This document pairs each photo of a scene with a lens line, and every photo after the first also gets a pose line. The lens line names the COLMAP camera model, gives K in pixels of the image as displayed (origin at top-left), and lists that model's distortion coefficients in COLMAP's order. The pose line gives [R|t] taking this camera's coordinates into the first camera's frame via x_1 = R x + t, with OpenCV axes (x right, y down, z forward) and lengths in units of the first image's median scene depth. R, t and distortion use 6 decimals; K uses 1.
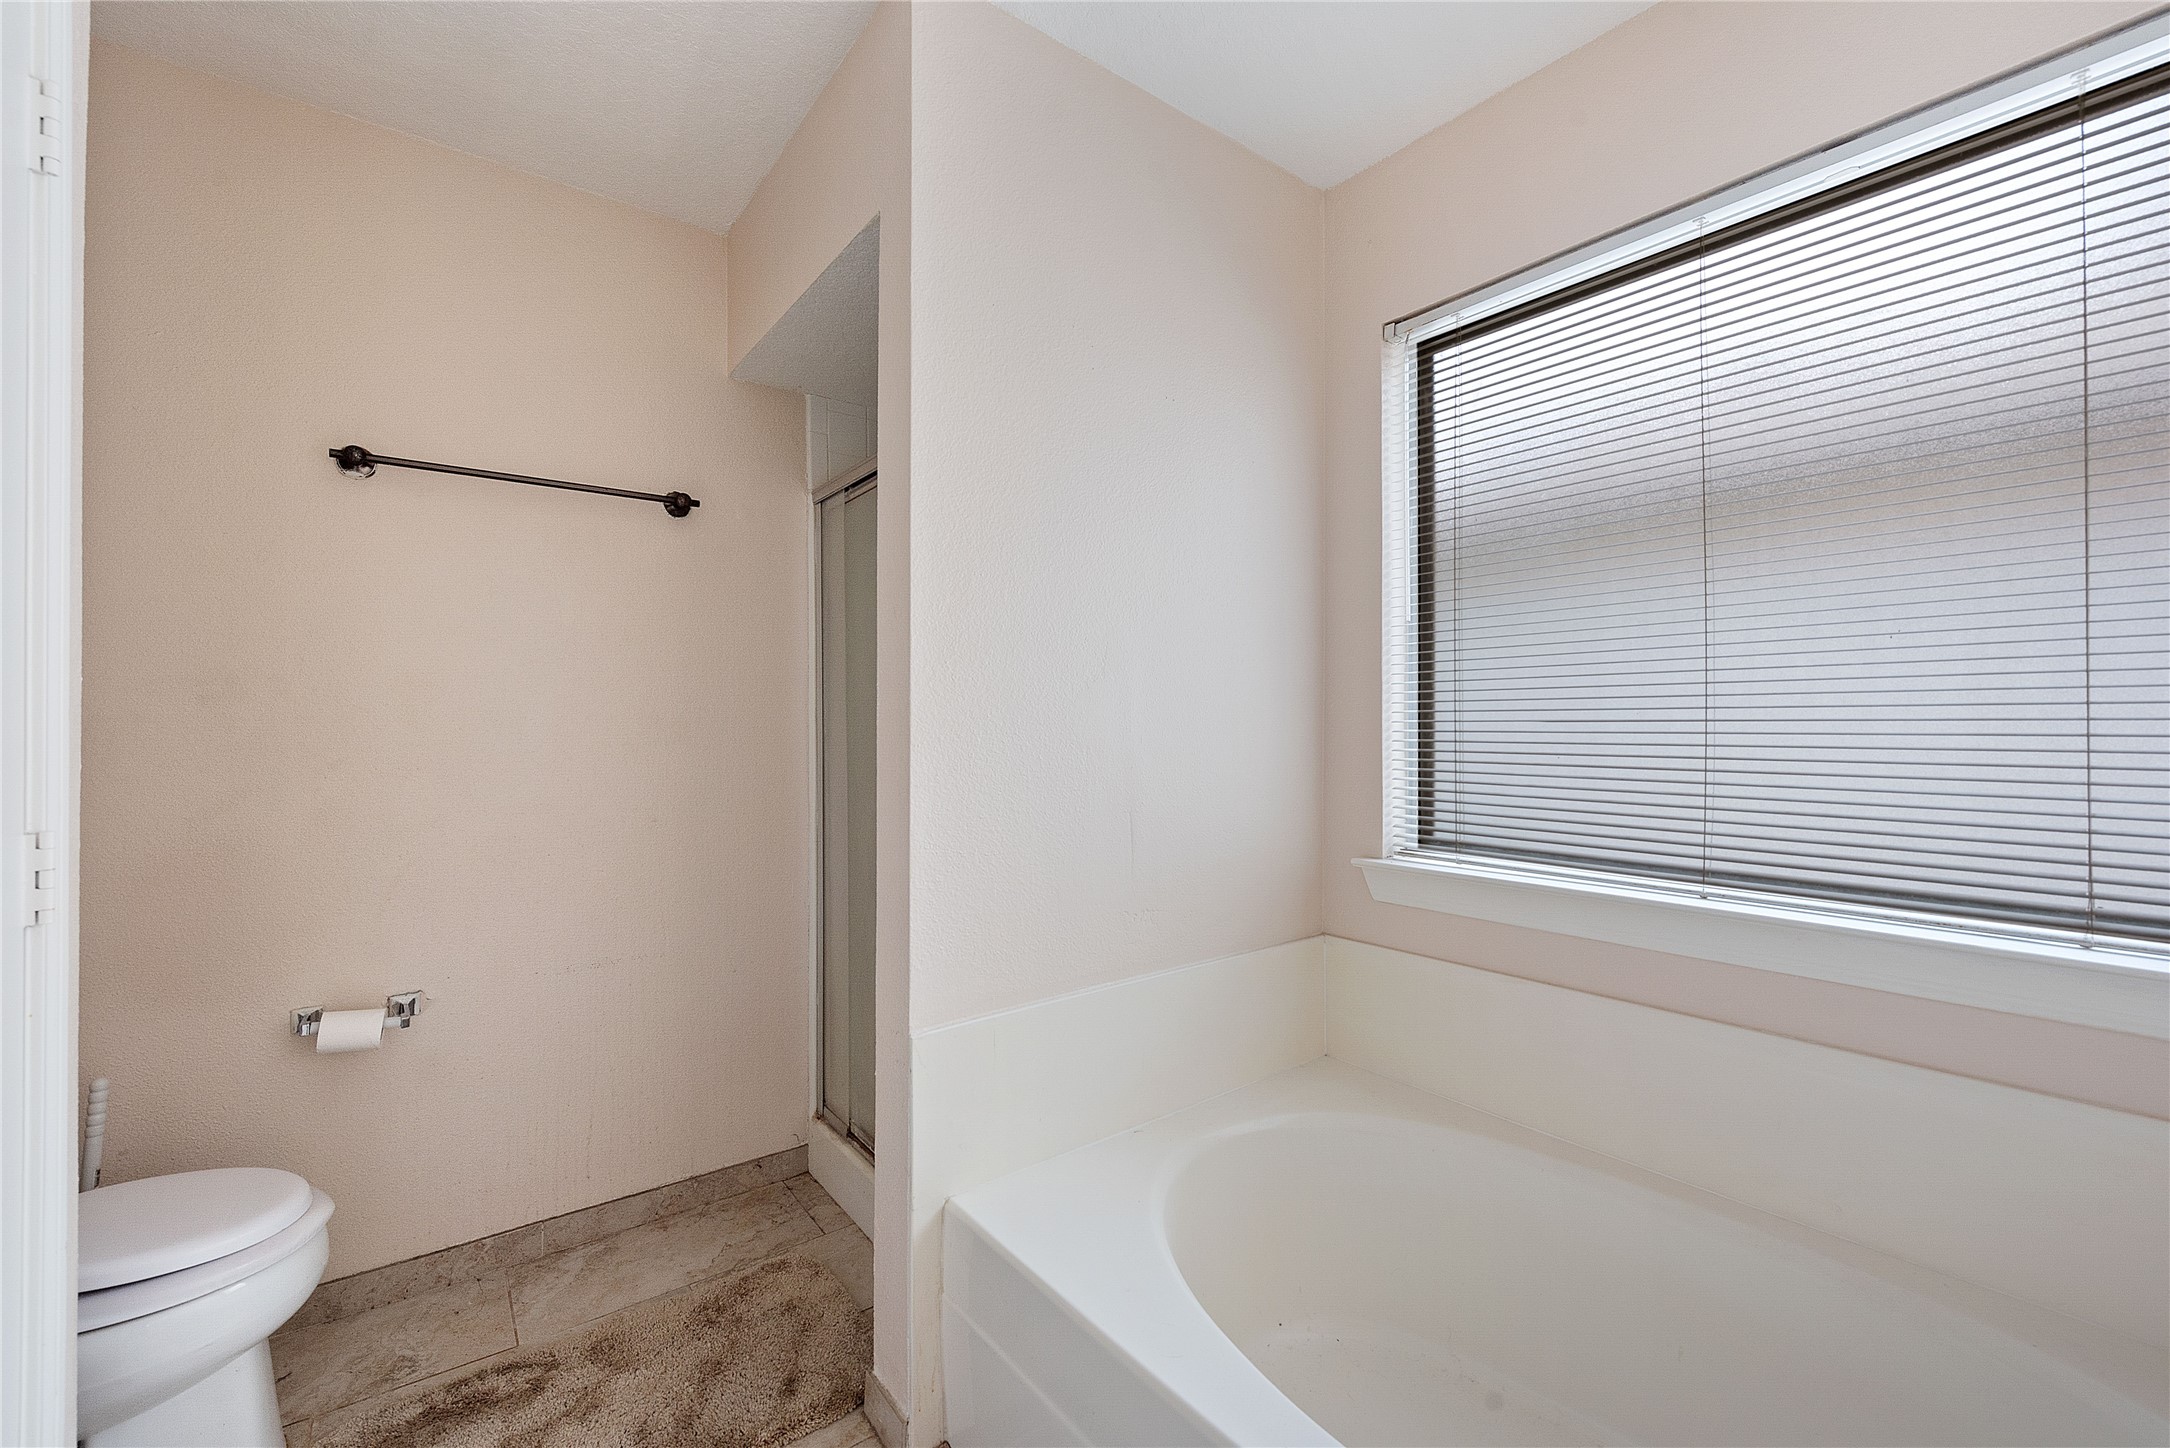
lens RADIAL K [[849.6, 0, 1086.1], [0, 849.6, 717.6], [0, 0, 1]] dist [-0.019033, -0.000820]
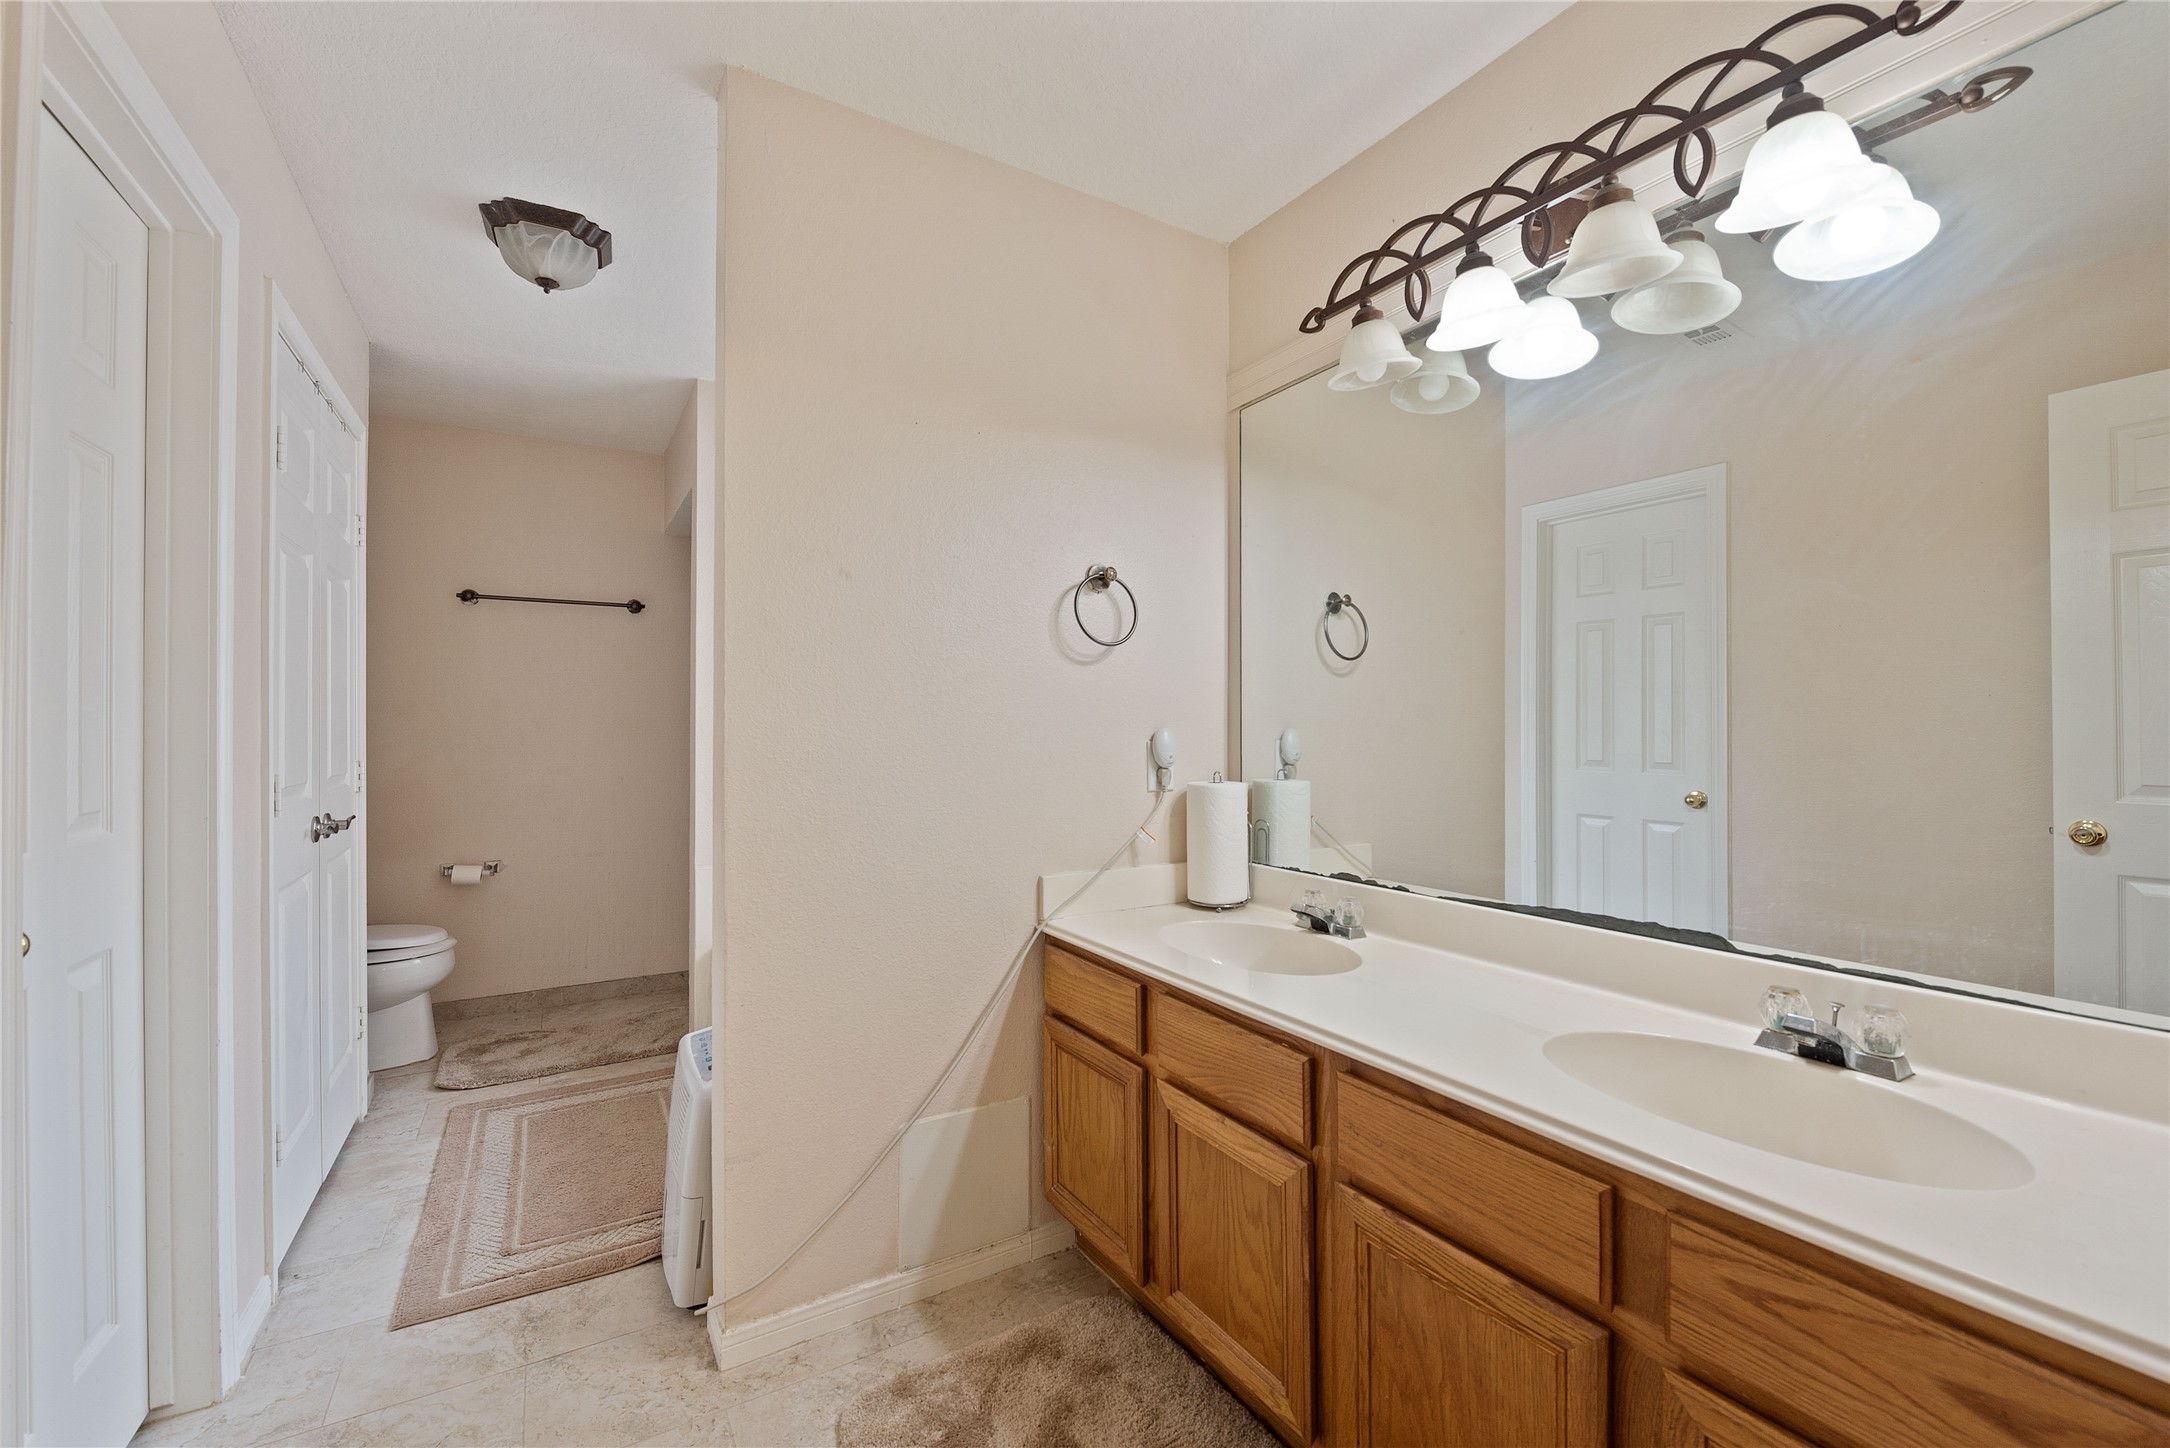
lens RADIAL K [[849.6, 0, 1083.5], [0, 849.6, 729.7], [0, 0, 1]] dist [-0.019033, -0.000820]
pose [[0.992328, -0.004839, -0.123537, 0.833905], [0.005706, 0.999962, 0.006665, 0.004760], [0.123500, -0.007319, 0.992318, -0.818799]]
